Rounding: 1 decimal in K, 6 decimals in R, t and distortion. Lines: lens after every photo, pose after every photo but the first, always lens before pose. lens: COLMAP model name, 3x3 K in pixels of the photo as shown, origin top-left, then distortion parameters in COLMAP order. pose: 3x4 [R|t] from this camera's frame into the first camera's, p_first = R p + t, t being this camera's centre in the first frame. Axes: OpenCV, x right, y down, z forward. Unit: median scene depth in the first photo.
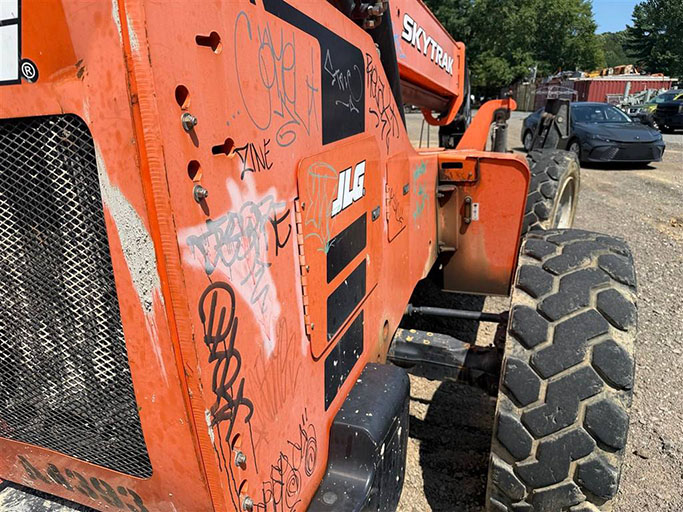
lens RADIAL K [[485.5, 0, 329.9], [0, 485.5, 262.9], [0, 0, 1]] dist [0.051387, -0.073817]
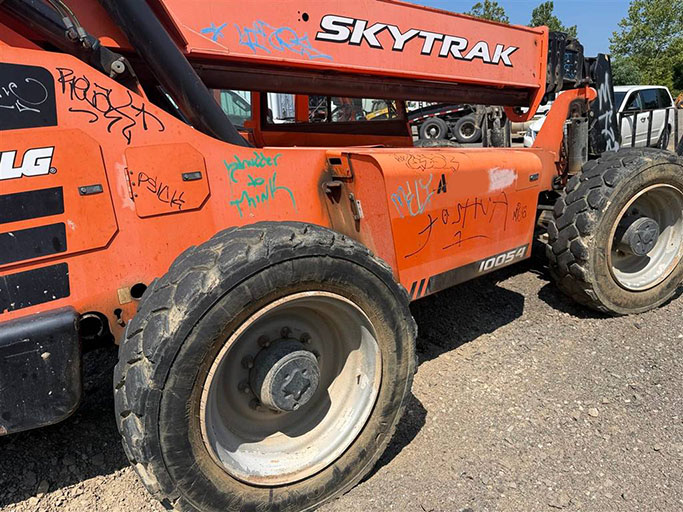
lens RADIAL K [[485.5, 0, 336.2], [0, 485.5, 259.0], [0, 0, 1]] dist [0.051387, -0.073817]
pose [[0.839170, 0.116513, -0.531242, 1.211615], [-0.127015, 0.991757, 0.016876, -0.024684], [0.528829, 0.053314, 0.847052, 0.245233]]
